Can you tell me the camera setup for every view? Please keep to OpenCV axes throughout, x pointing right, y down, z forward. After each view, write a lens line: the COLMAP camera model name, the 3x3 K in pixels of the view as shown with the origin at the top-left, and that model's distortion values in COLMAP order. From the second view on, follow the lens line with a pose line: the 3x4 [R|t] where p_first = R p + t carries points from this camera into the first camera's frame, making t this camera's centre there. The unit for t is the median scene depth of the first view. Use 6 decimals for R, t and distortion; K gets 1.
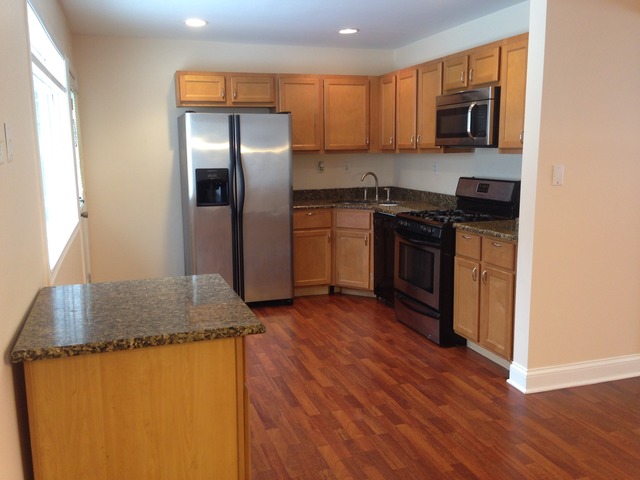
lens RADIAL K [[600.0, 0, 320.0], [0, 600.0, 240.0], [0, 0, 1]] dist [0.131760, -0.190010]
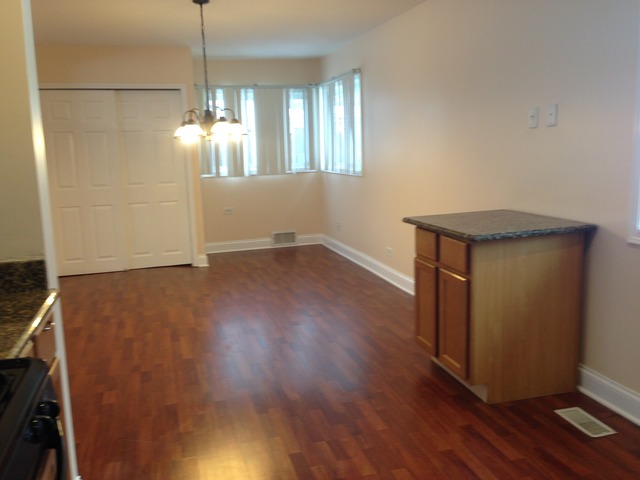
lens RADIAL K [[600.0, 0, 320.0], [0, 600.0, 240.0], [0, 0, 1]] dist [0.131760, -0.190010]
pose [[-0.998076, 0.032985, 0.052495, 0.041162], [0.047889, 0.947922, 0.314883, -0.243540], [-0.039374, 0.316791, -0.947678, 1.670044]]
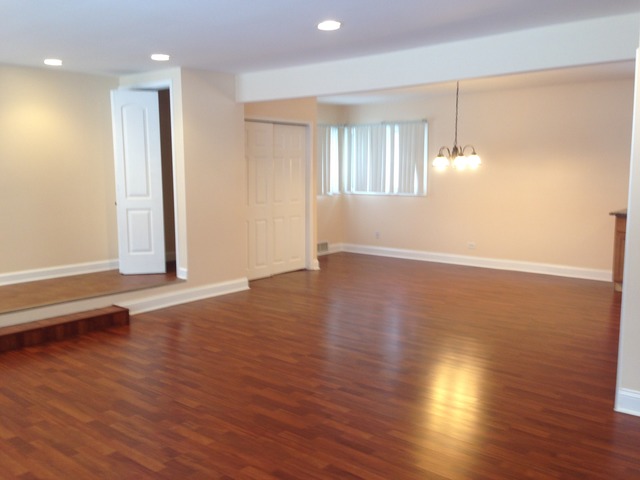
lens RADIAL K [[600.0, 0, 320.0], [0, 600.0, 240.0], [0, 0, 1]] dist [0.131760, -0.190010]
pose [[-0.856627, 0.068497, -0.511369, 1.827758], [-0.078664, 0.962220, 0.260663, -0.297626], [0.509904, 0.263518, -0.818875, 1.779699]]
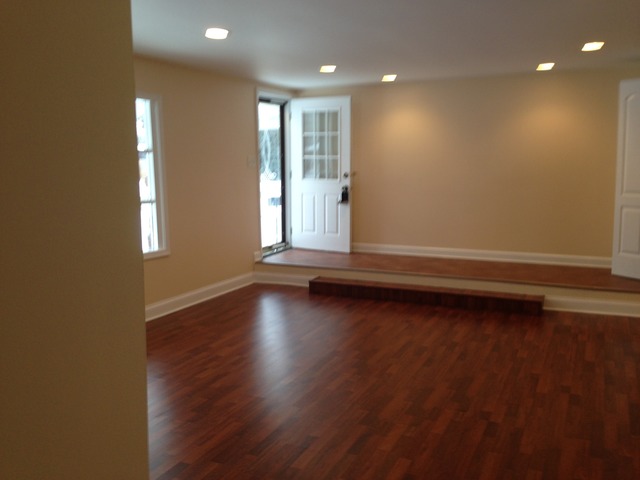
lens RADIAL K [[600.0, 0, 320.0], [0, 600.0, 240.0], [0, 0, 1]] dist [0.131760, -0.190010]
pose [[-0.729732, -0.081789, 0.678824, 0.743941], [0.119025, 0.962465, 0.243914, -0.287720], [-0.673294, 0.258788, -0.692606, 1.727707]]
